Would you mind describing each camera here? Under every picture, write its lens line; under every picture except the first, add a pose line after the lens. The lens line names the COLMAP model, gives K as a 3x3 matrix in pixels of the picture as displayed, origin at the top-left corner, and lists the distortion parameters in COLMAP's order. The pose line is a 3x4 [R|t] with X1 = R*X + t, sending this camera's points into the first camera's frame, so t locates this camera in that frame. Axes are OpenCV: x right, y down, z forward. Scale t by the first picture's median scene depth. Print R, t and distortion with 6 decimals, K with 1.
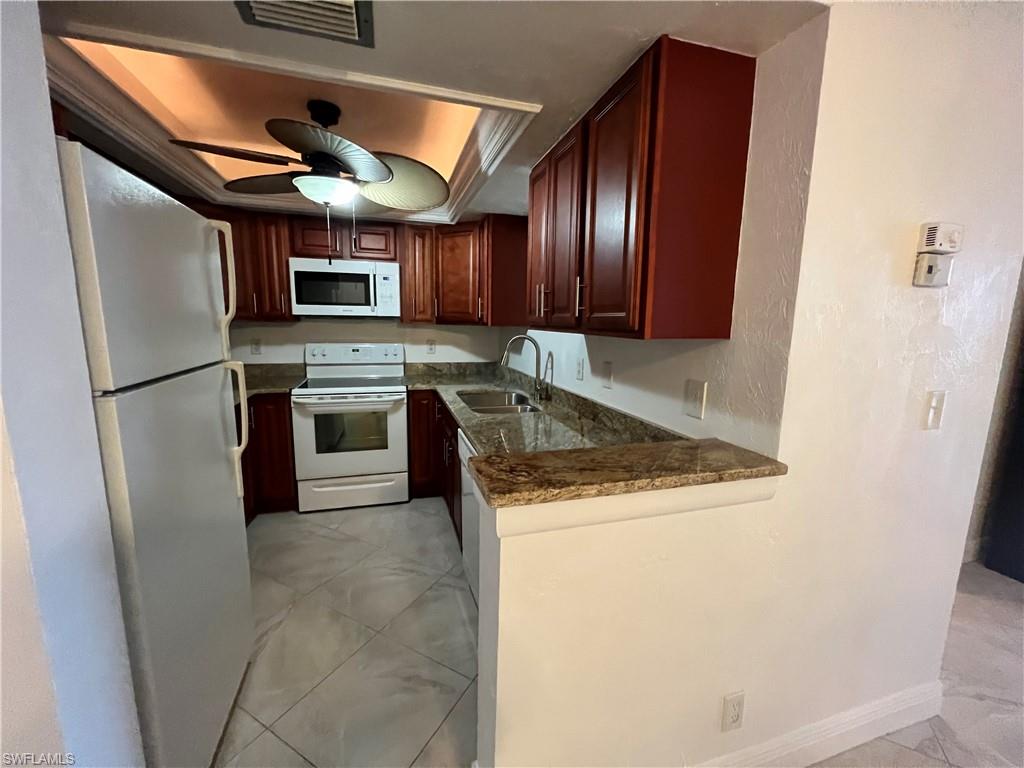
lens RADIAL K [[407.9, 0, 512.2], [0, 407.9, 380.2], [0, 0, 1]] dist [-0.007956, 0.000483]
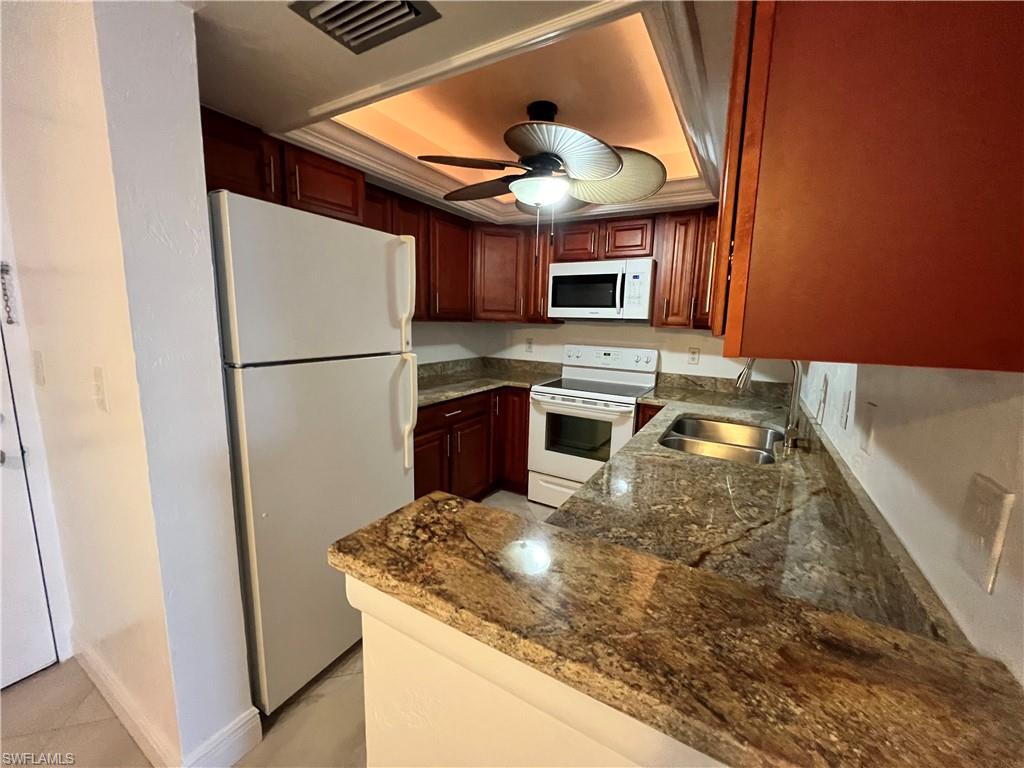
lens RADIAL K [[407.9, 0, 509.5], [0, 407.9, 382.3], [0, 0, 1]] dist [-0.007956, 0.000483]
pose [[0.679140, 0.113782, -0.725136, 0.191288], [-0.120203, 0.991816, 0.043048, -0.024418], [0.724100, 0.057928, 0.687258, 0.198437]]
